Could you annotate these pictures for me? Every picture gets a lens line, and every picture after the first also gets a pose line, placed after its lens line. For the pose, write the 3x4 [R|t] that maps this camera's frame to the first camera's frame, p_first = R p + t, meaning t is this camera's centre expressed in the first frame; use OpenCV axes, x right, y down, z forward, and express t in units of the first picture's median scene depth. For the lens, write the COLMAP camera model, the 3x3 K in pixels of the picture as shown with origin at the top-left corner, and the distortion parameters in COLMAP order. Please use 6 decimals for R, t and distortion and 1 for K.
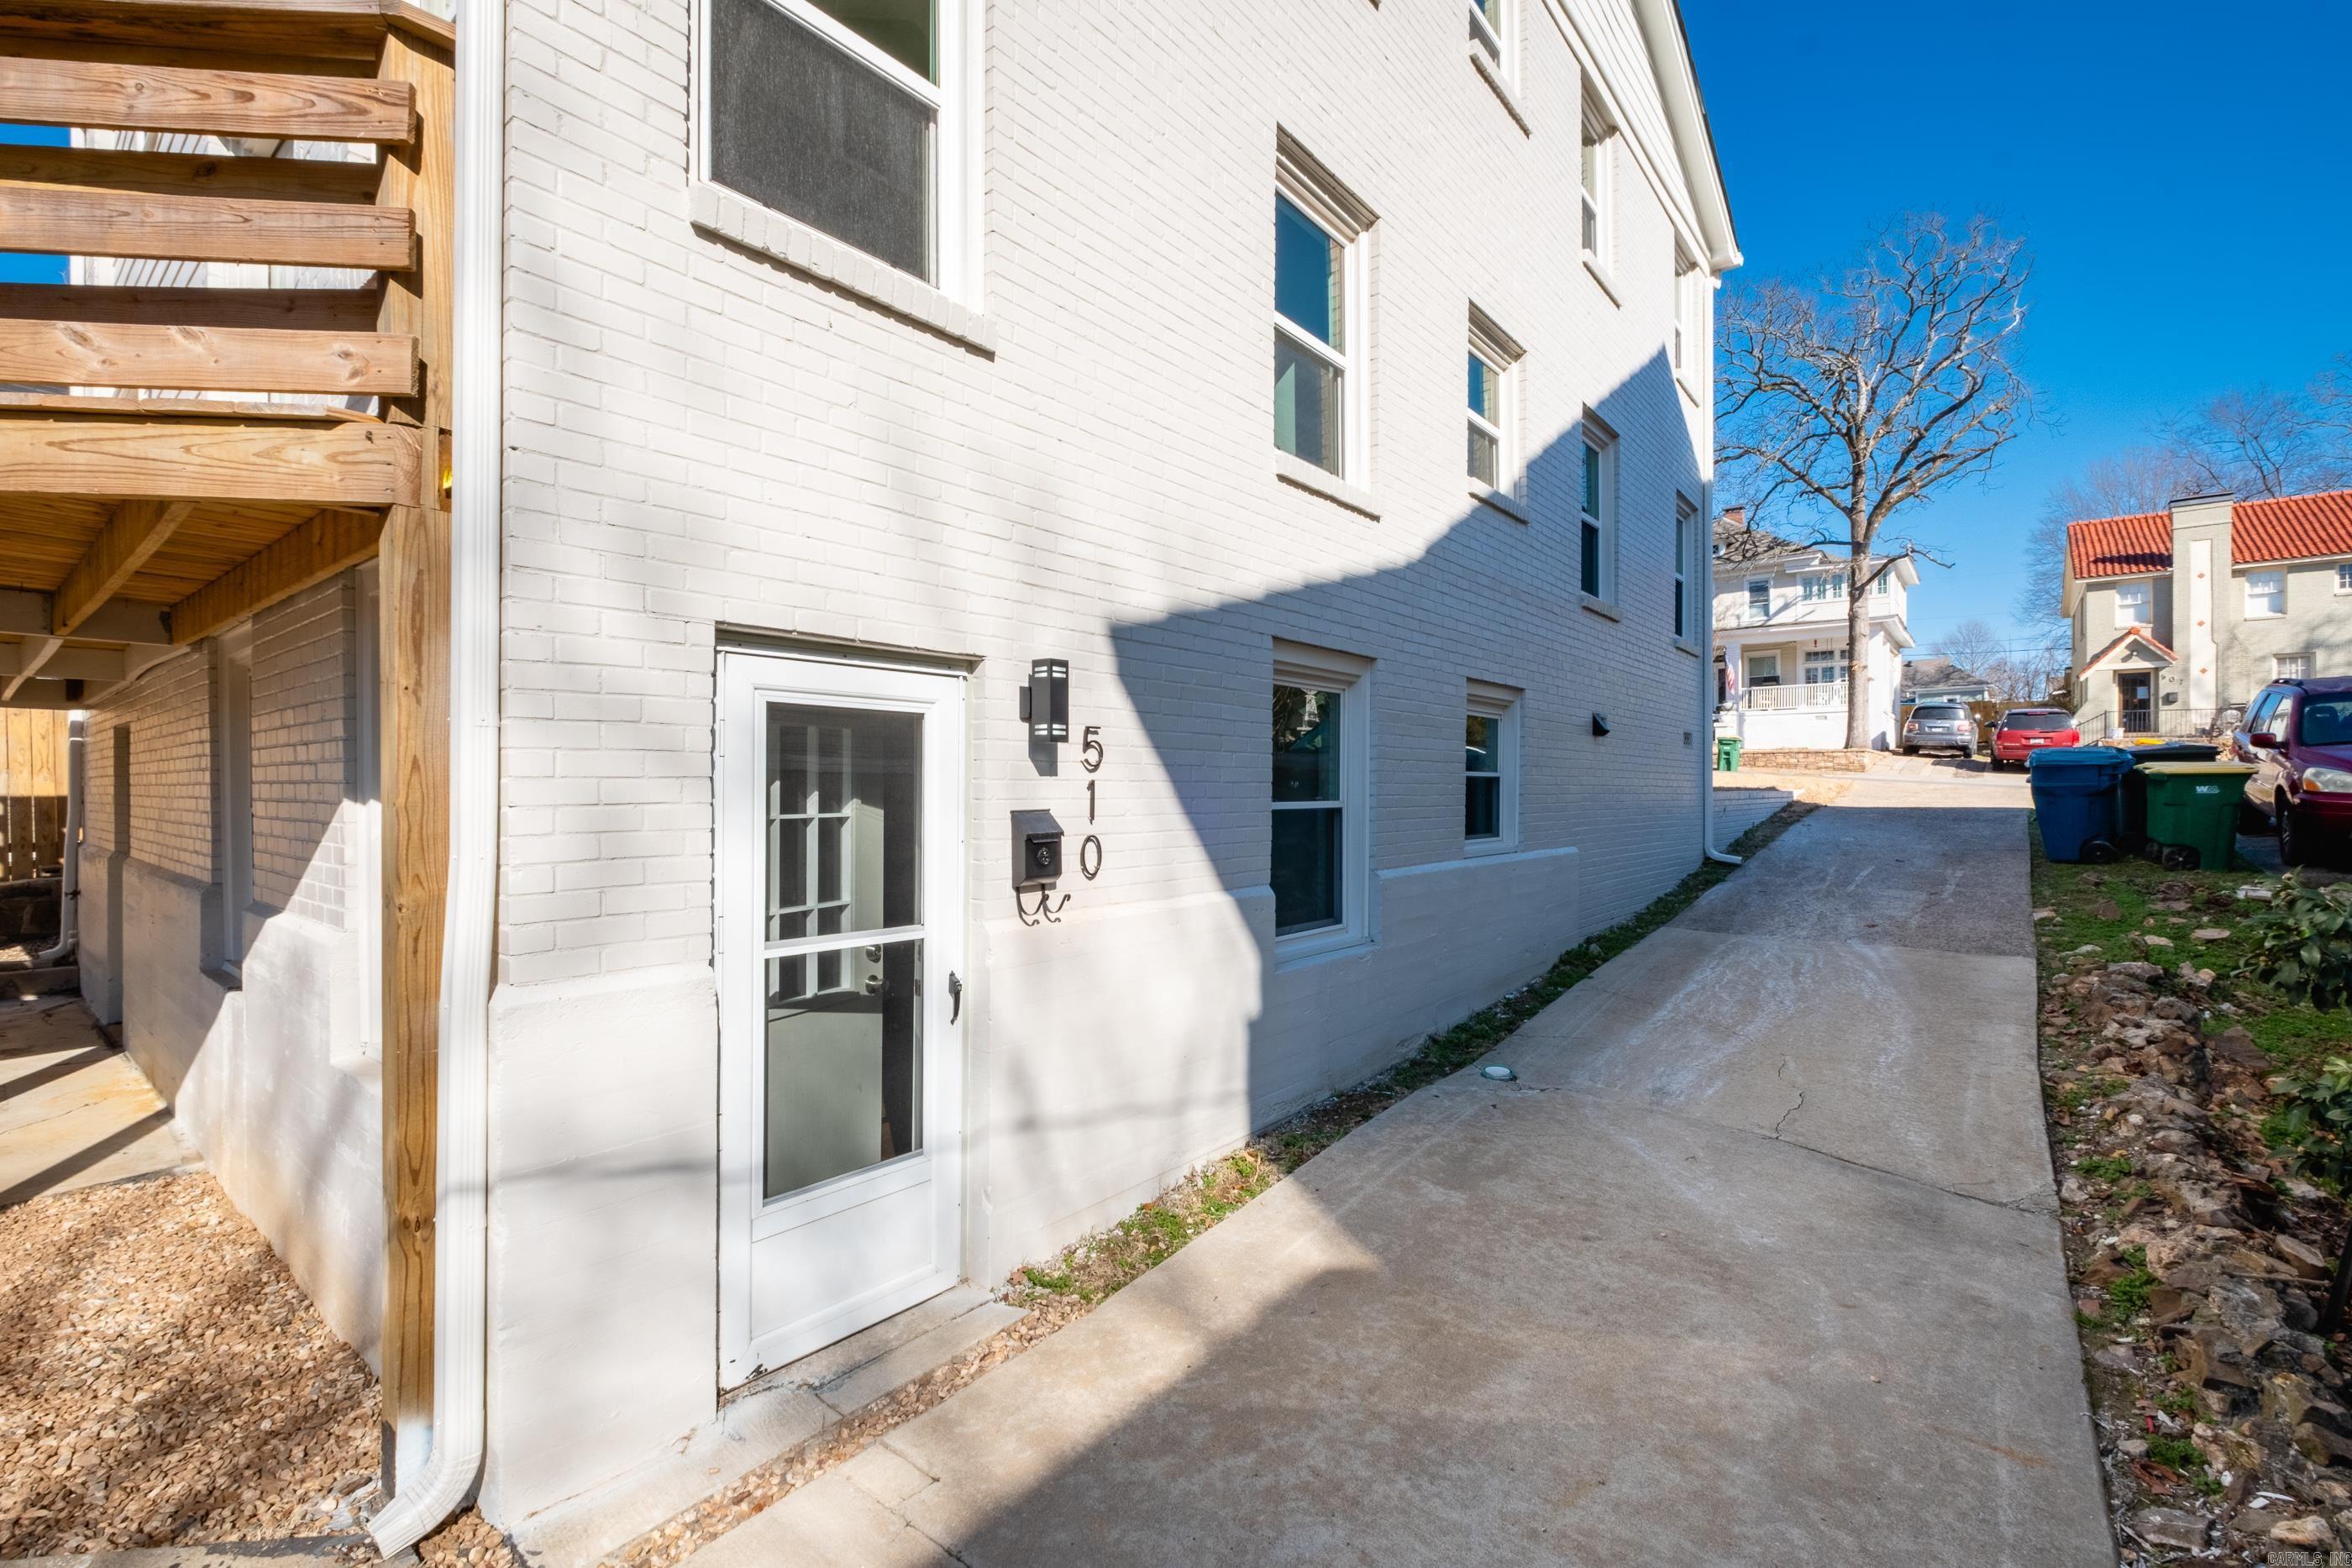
lens RADIAL K [[1021.8, 0, 1177.8], [0, 1021.8, 780.6], [0, 0, 1]] dist [-0.000070, -0.000495]
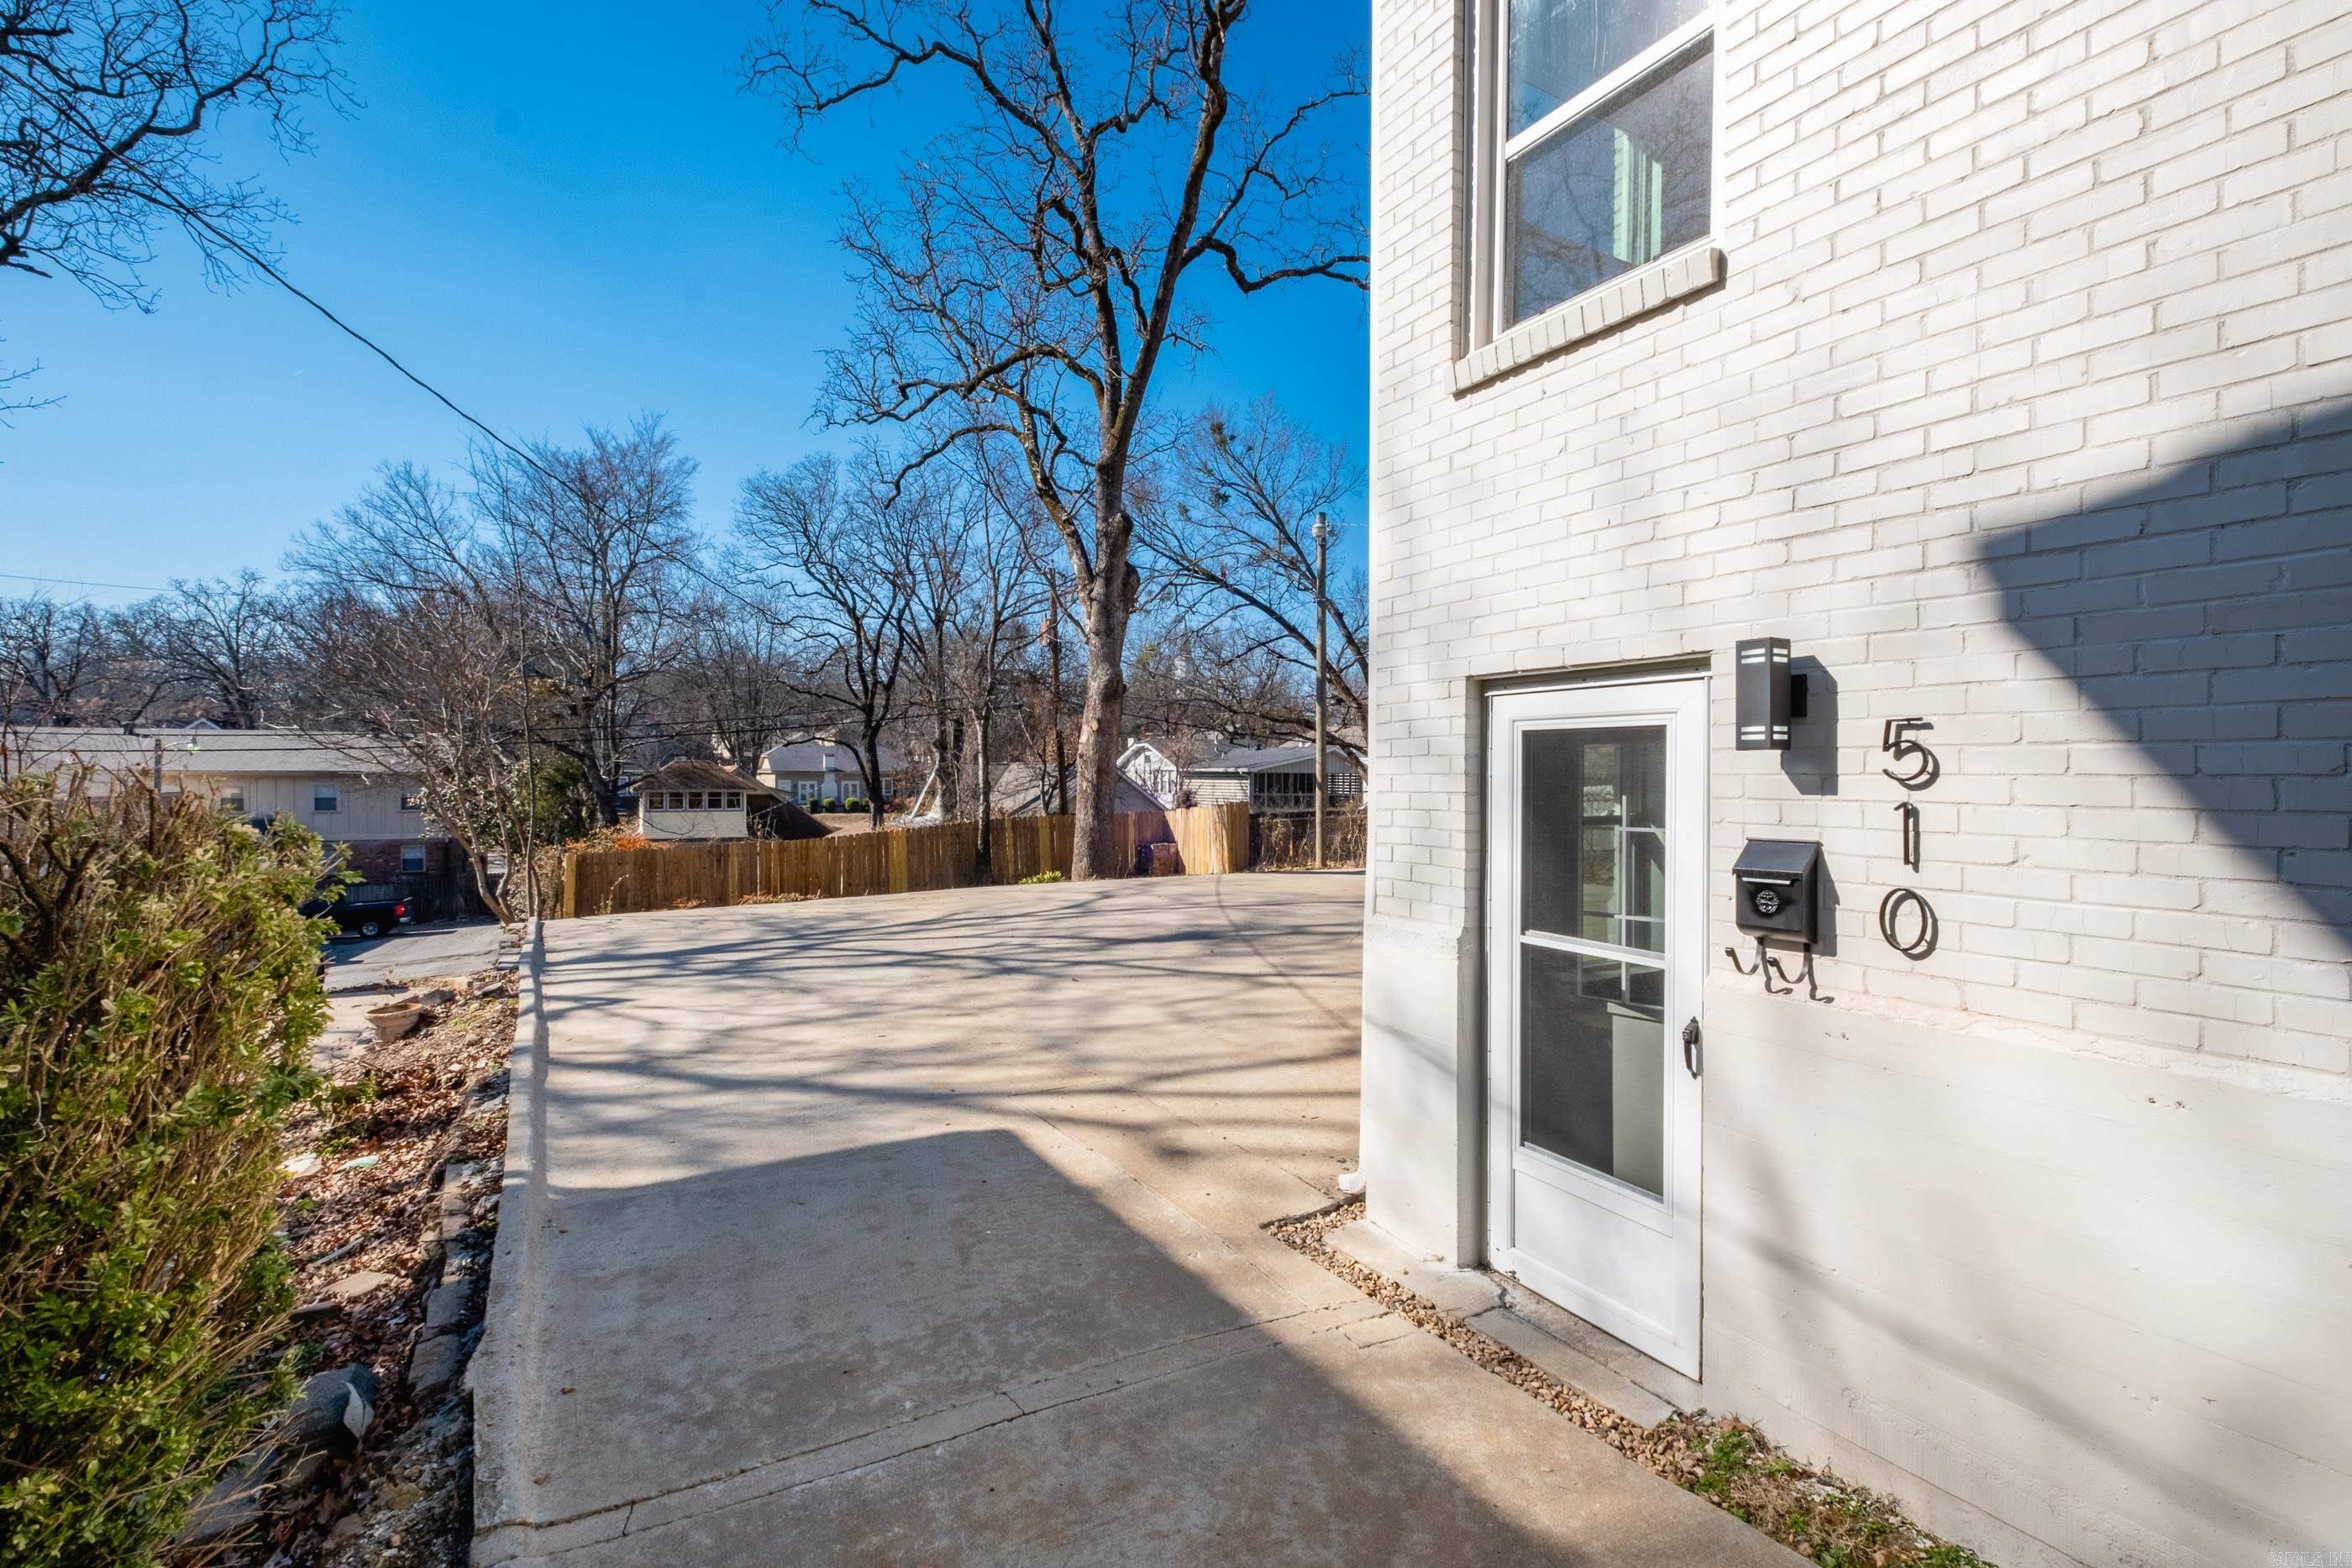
lens RADIAL K [[1021.8, 0, 1177.8], [0, 1021.8, 780.6], [0, 0, 1]] dist [-0.000070, -0.000495]
pose [[-0.348574, -0.000480, -0.937281, 0.766988], [-0.003842, 0.999992, 0.000916, -0.014931], [0.937273, 0.003920, -0.348573, 0.907869]]
